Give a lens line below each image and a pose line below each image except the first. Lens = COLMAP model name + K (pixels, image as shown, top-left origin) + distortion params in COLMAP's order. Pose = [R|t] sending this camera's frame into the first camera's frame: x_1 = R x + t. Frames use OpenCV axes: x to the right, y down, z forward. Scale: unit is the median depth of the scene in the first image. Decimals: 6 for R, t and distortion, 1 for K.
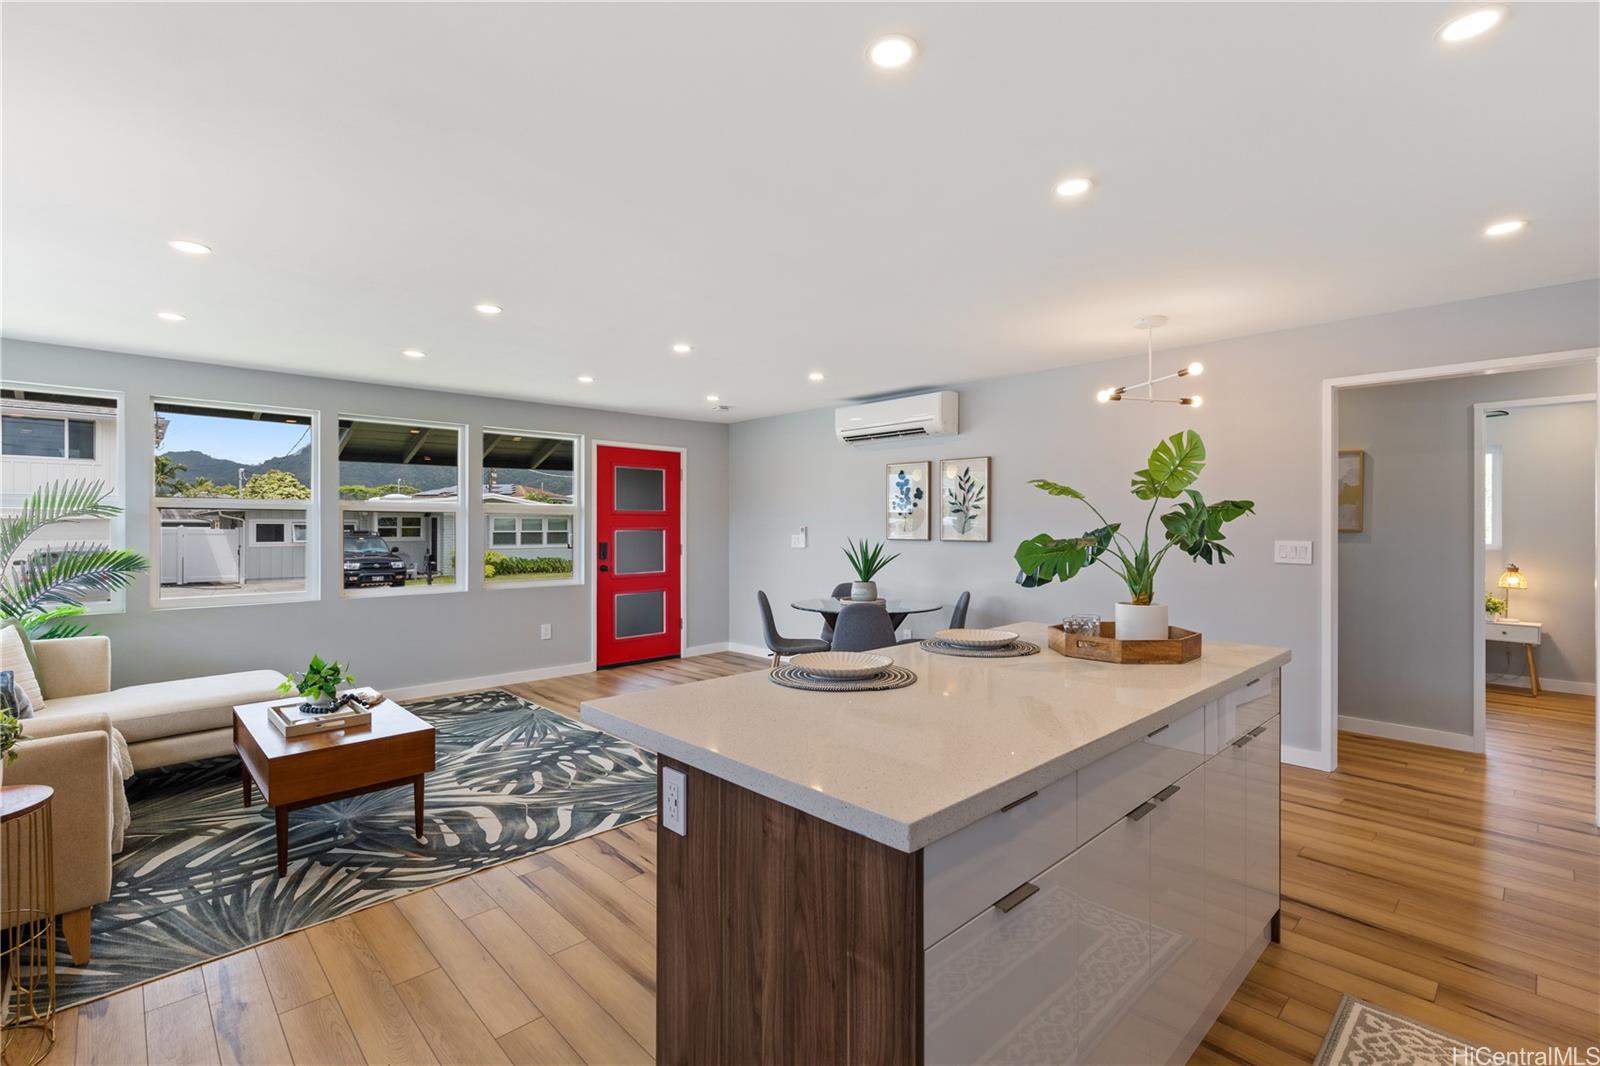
lens RADIAL K [[720.7, 0, 810.3], [0, 720.7, 532.9], [0, 0, 1]] dist [0.006796, -0.000347]
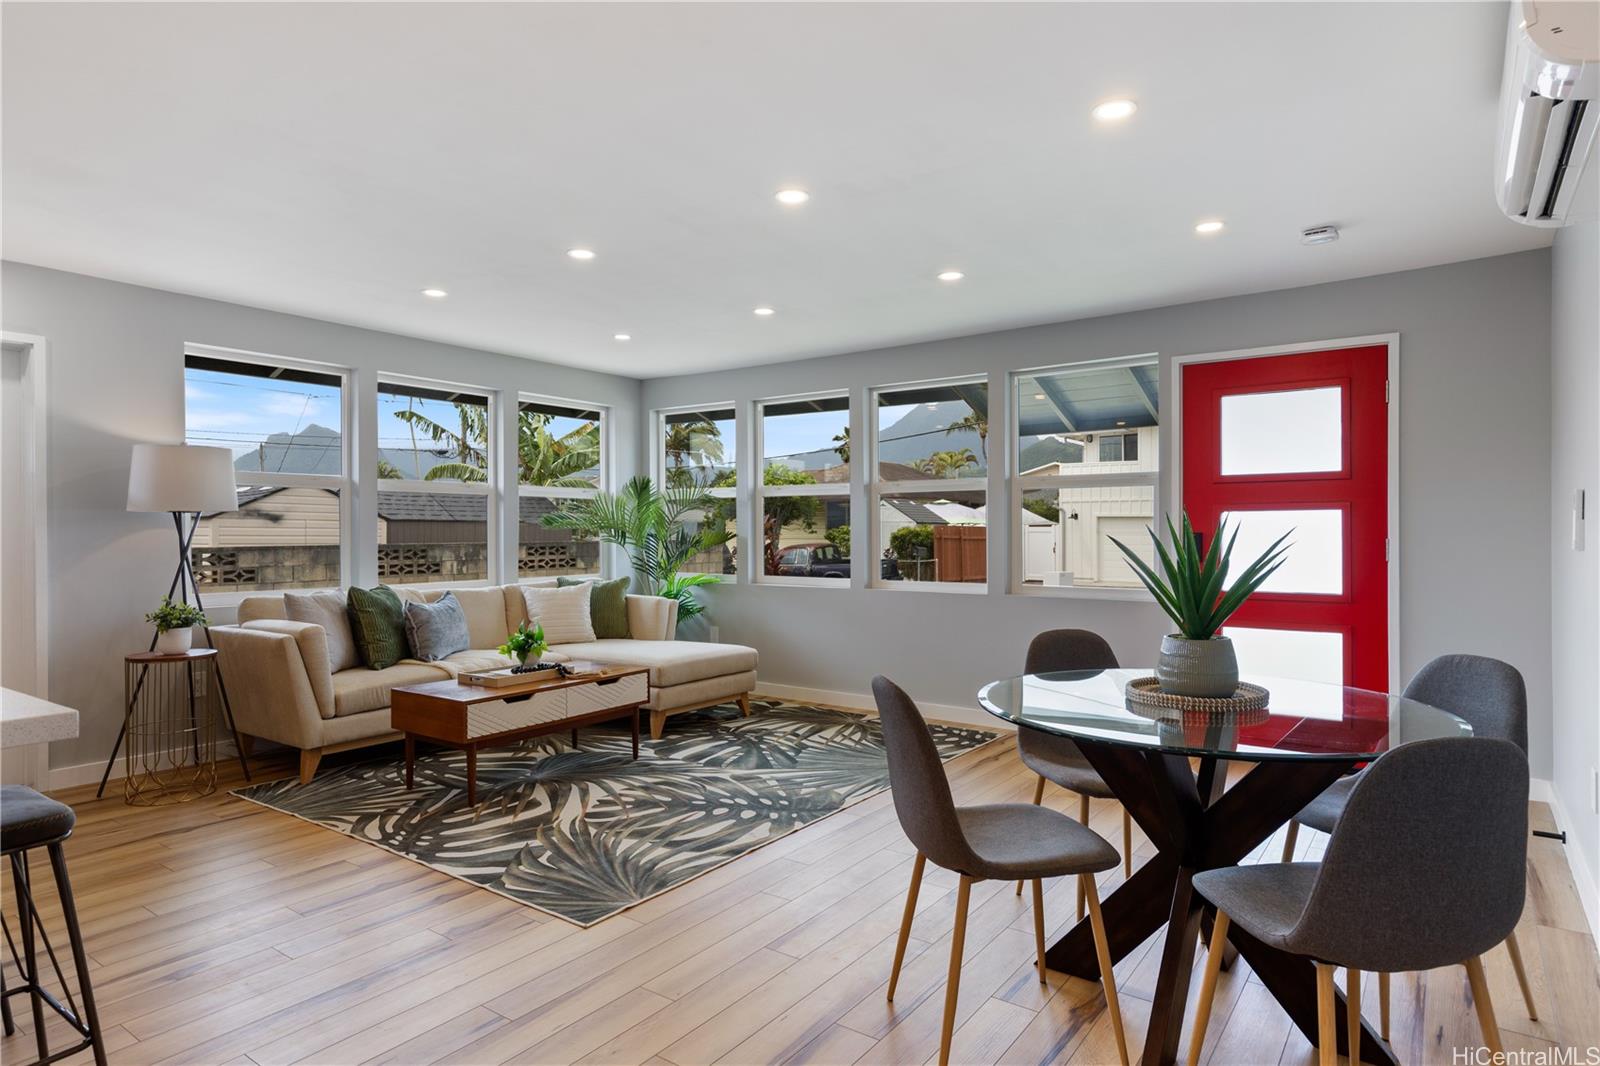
lens RADIAL K [[898.1, 0, 808.3], [0, 898.1, 528.0], [0, 0, 1]] dist [0.014119, 0.001444]
pose [[0.176963, -0.000460, -0.984217, 0.643104], [-0.007740, 0.999968, -0.001859, 0.023840], [0.984187, 0.007947, 0.176954, 1.013624]]
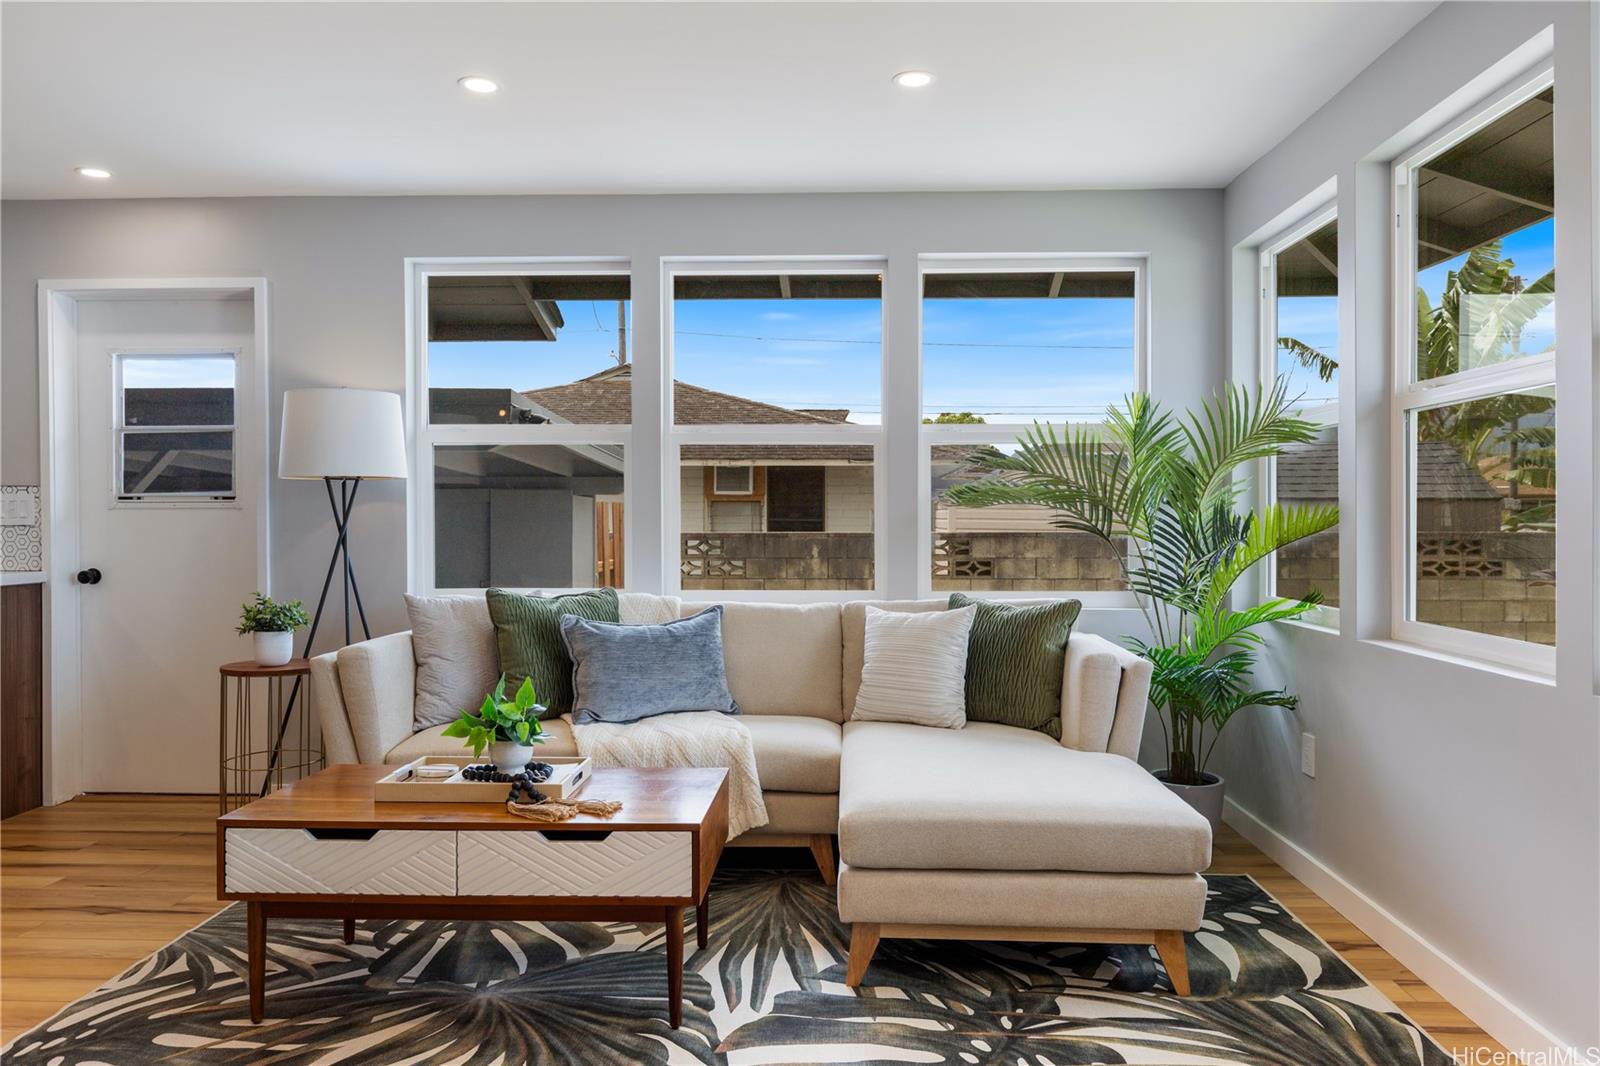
lens RADIAL K [[1110.7, 0, 807.8], [0, 1110.7, 528.5], [0, 0, 1]] dist [-0.000128, 0.001585]
pose [[-0.723319, 0.008127, -0.690466, -0.222951], [-0.005587, 0.999829, 0.017622, 0.033873], [0.690491, 0.016604, -0.723150, 1.527556]]
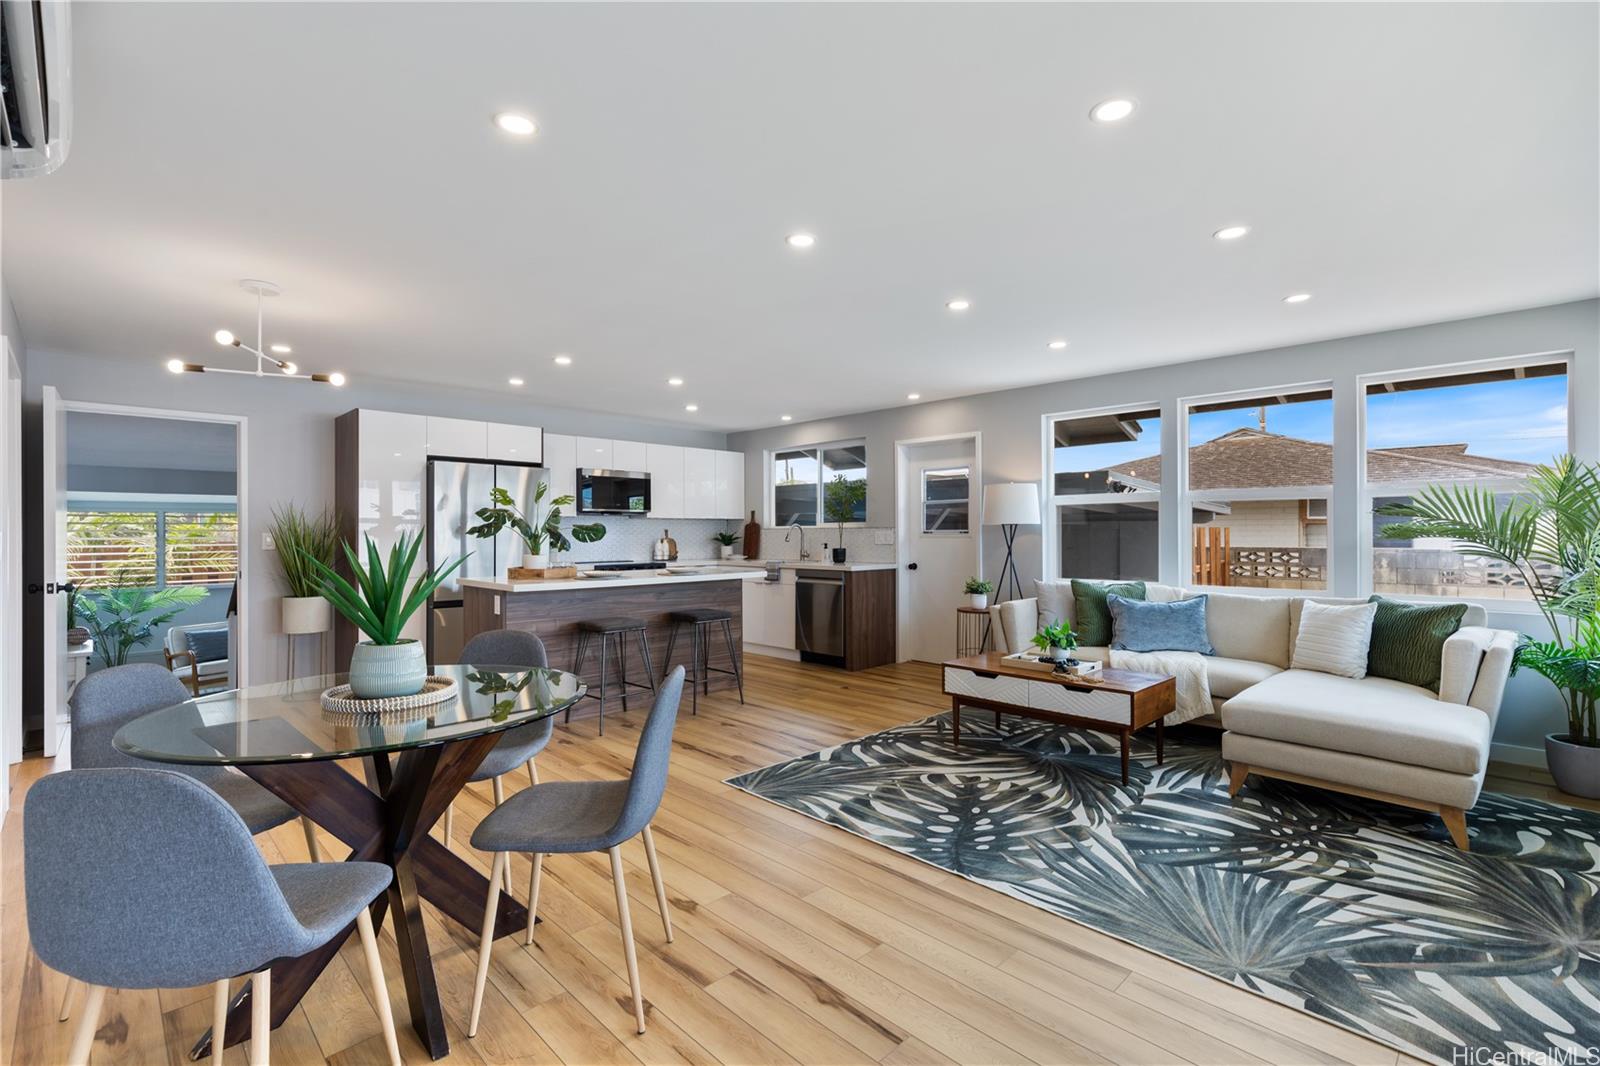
lens RADIAL K [[716.9, 0, 809.8], [0, 716.9, 529.1], [0, 0, 1]] dist [0.005471, -0.000733]
pose [[-0.999805, 0.003033, -0.019489, -0.197988], [0.002916, 0.999978, 0.006037, 0.006540], [0.019507, 0.005979, -0.999792, 1.911928]]
